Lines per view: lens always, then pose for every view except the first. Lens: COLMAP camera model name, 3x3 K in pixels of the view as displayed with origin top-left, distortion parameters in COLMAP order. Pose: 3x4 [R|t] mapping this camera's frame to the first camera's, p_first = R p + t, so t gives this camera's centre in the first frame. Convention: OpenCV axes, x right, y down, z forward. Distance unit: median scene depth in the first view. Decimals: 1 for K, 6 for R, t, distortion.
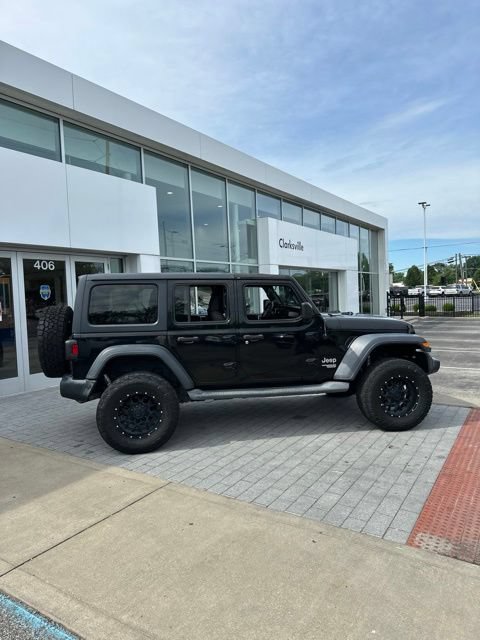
lens RADIAL K [[452.2, 0, 242.5], [0, 452.2, 315.6], [0, 0, 1]] dist [0.036649, -0.045713]
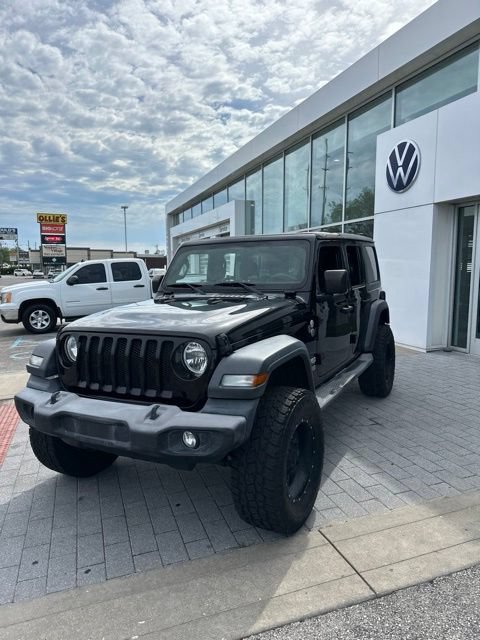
lens RADIAL K [[452.2, 0, 244.0], [0, 452.2, 320.3], [0, 0, 1]] dist [0.036649, -0.045713]
pose [[-0.612814, 0.137475, -0.778177, 0.769394], [-0.002597, 0.984396, 0.175951, -0.100474], [0.790223, 0.109846, -0.602894, 1.744115]]
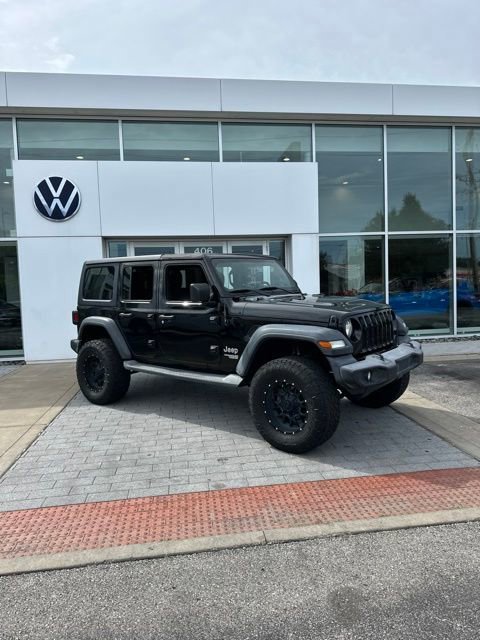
lens RADIAL K [[452.2, 0, 243.2], [0, 452.2, 316.9], [0, 0, 1]] dist [0.036649, -0.045713]
pose [[0.651307, 0.064582, -0.756061, 0.939505], [-0.023655, 0.997615, 0.064837, -0.024002], [0.758446, -0.024344, 0.651282, 0.490570]]
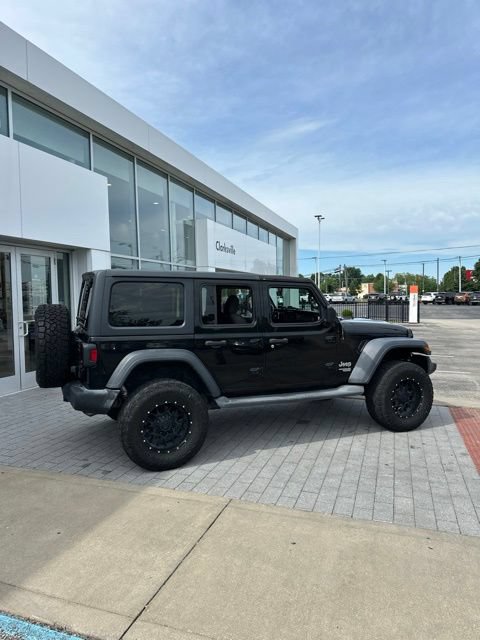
lens RADIAL K [[452.2, 0, 242.5], [0, 452.2, 319.5], [0, 0, 1]] dist [0.036649, -0.045713]
pose [[0.970647, 0.011916, 0.240215, -0.294958], [-0.011705, 0.999929, -0.002304, 0.005806], [-0.240225, -0.000576, 0.970717, 0.088430]]
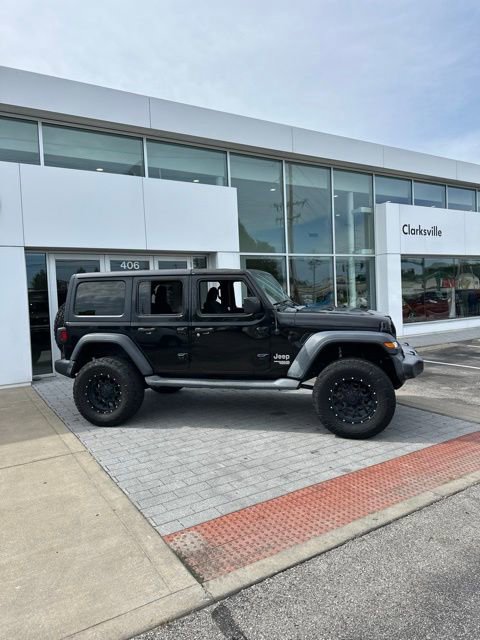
lens RADIAL K [[452.2, 0, 242.9], [0, 452.2, 315.0], [0, 0, 1]] dist [0.036649, -0.045713]
pose [[0.902553, 0.018045, -0.430202, 0.577882], [-0.011256, 0.999769, 0.018319, -0.007419], [0.430433, -0.011692, 0.902547, 0.100057]]
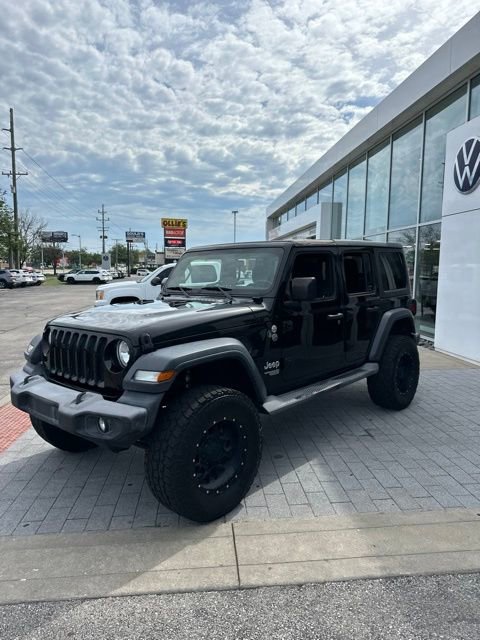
lens RADIAL K [[452.2, 0, 243.8], [0, 452.2, 321.8], [0, 0, 1]] dist [0.036649, -0.045713]
pose [[-0.790234, 0.105843, -0.603596, 0.629807], [-0.002247, 0.984464, 0.175573, -0.110898], [0.612802, 0.140100, -0.777719, 1.942579]]
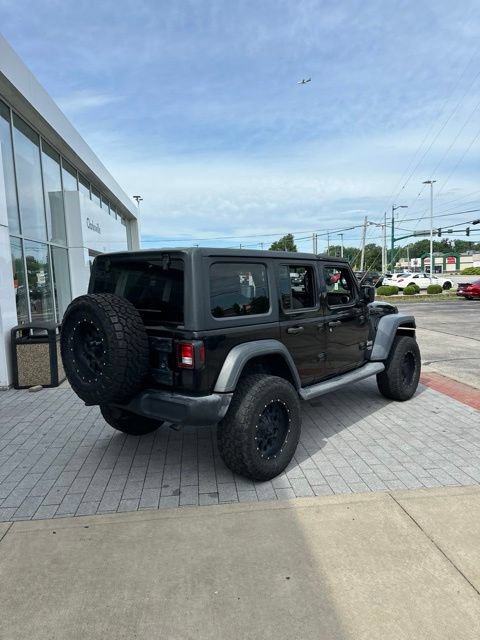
lens RADIAL K [[452.2, 0, 245.3], [0, 452.2, 322.3], [0, 0, 1]] dist [0.036649, -0.045713]
pose [[0.775490, -0.054110, 0.629037, -0.733432], [0.033542, 0.998445, 0.044535, -0.003209], [-0.630469, -0.013437, 0.776098, 0.410853]]
